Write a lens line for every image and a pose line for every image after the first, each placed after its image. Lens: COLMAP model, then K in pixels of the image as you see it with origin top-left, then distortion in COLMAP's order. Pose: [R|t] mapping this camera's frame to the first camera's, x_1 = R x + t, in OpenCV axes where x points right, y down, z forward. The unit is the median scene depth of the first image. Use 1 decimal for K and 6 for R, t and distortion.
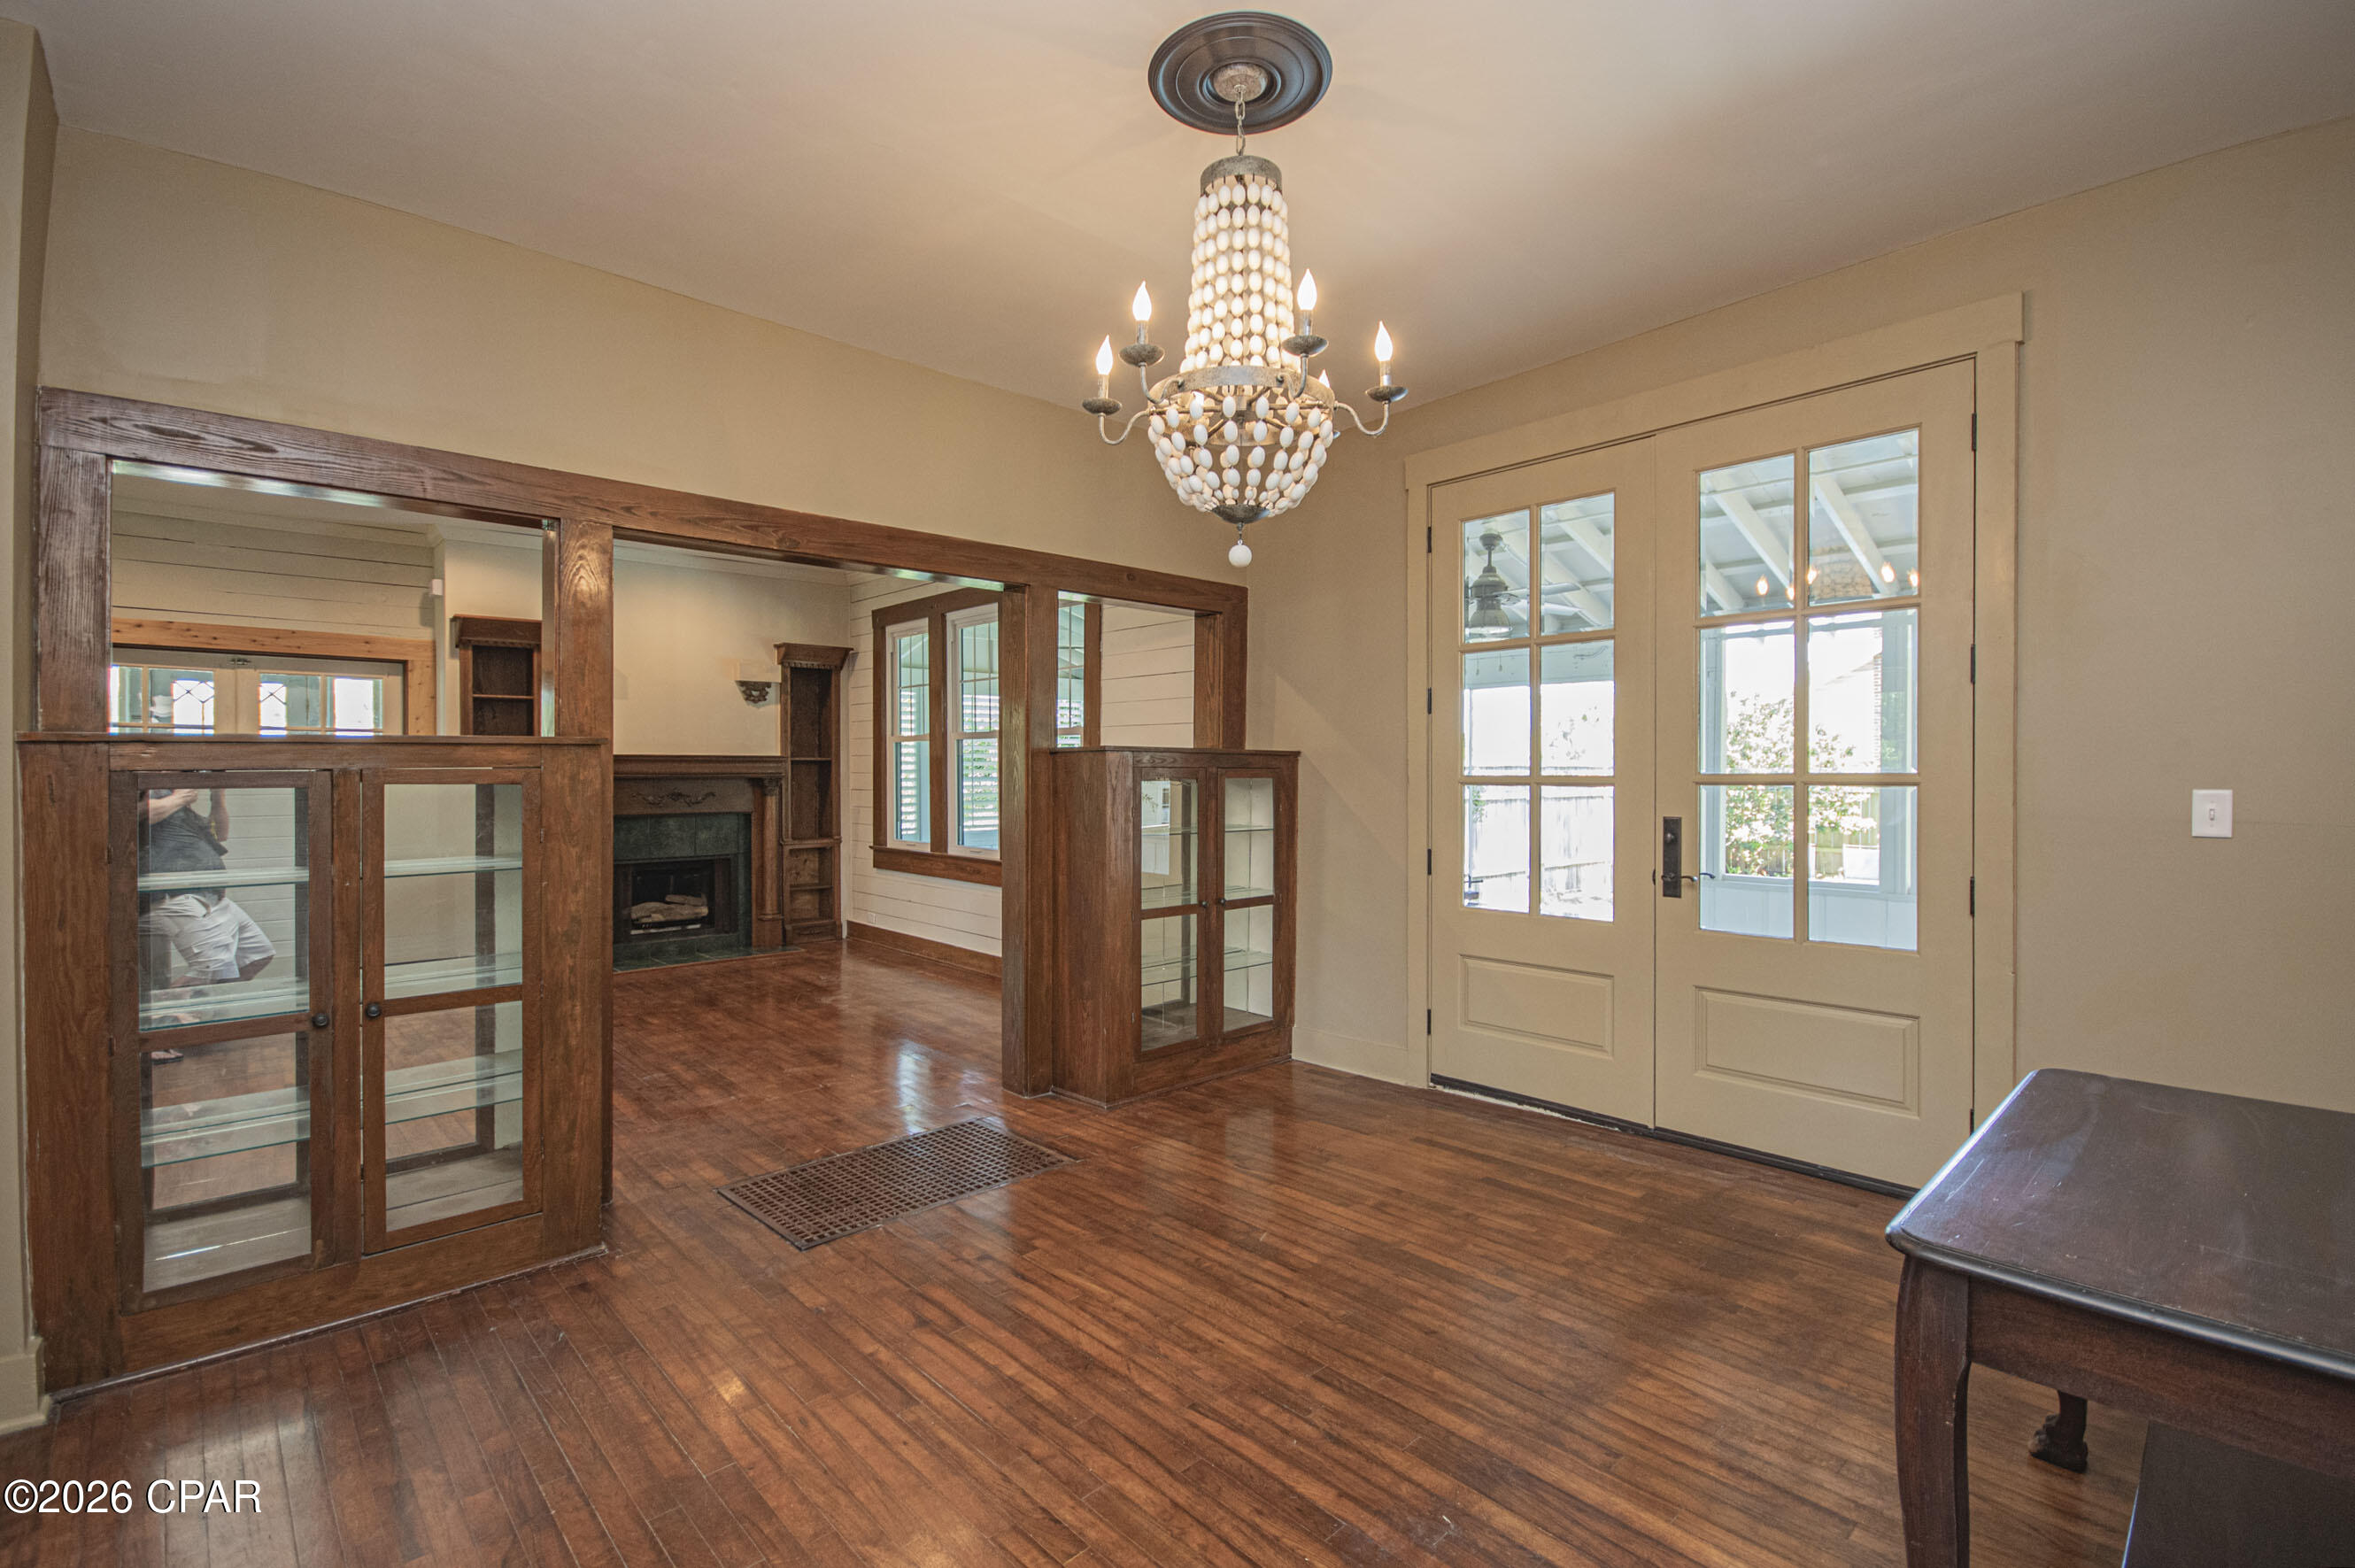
lens RADIAL K [[1036.5, 0, 1184.6], [0, 1036.5, 774.3], [0, 0, 1]] dist [0.000403, -0.000023]
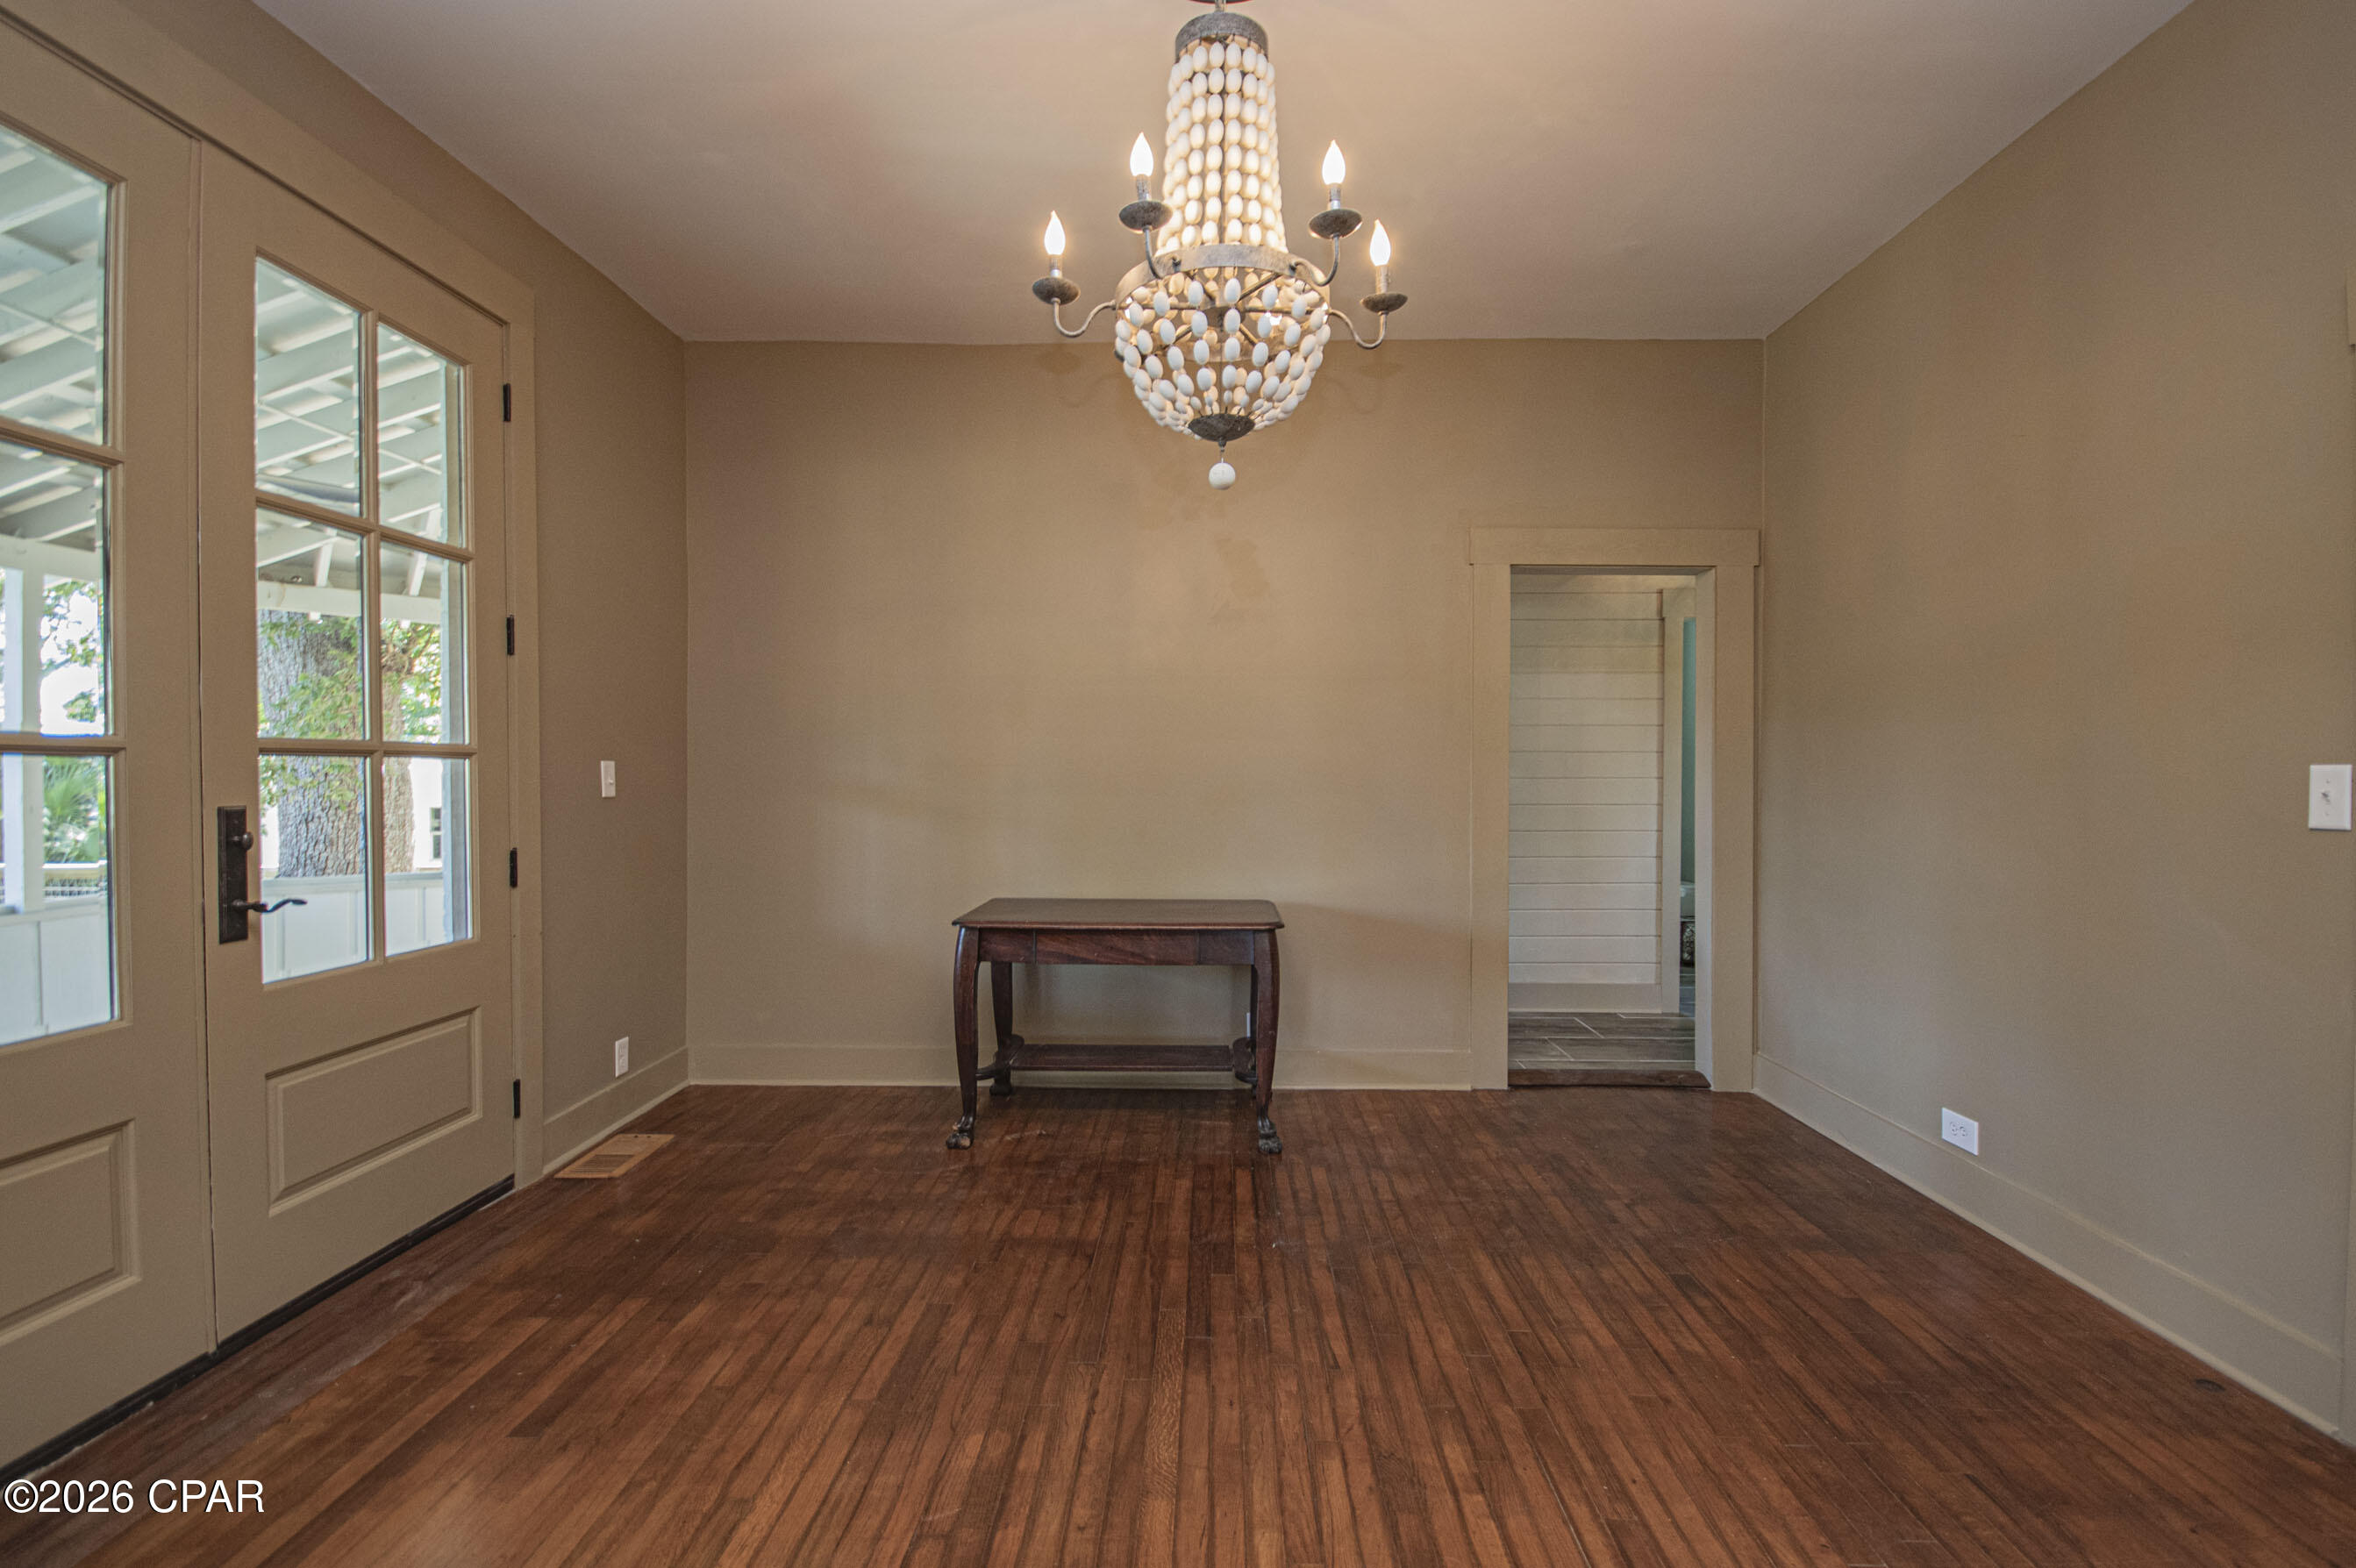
lens RADIAL K [[1028.6, 0, 1200.7], [0, 1028.6, 783.2], [0, 0, 1]] dist [-0.000972, -0.000306]
pose [[-0.712909, -0.004096, 0.701245, -0.475424], [0.002567, 0.999961, 0.008450, 0.033578], [-0.701252, 0.007824, -0.712870, 1.444301]]
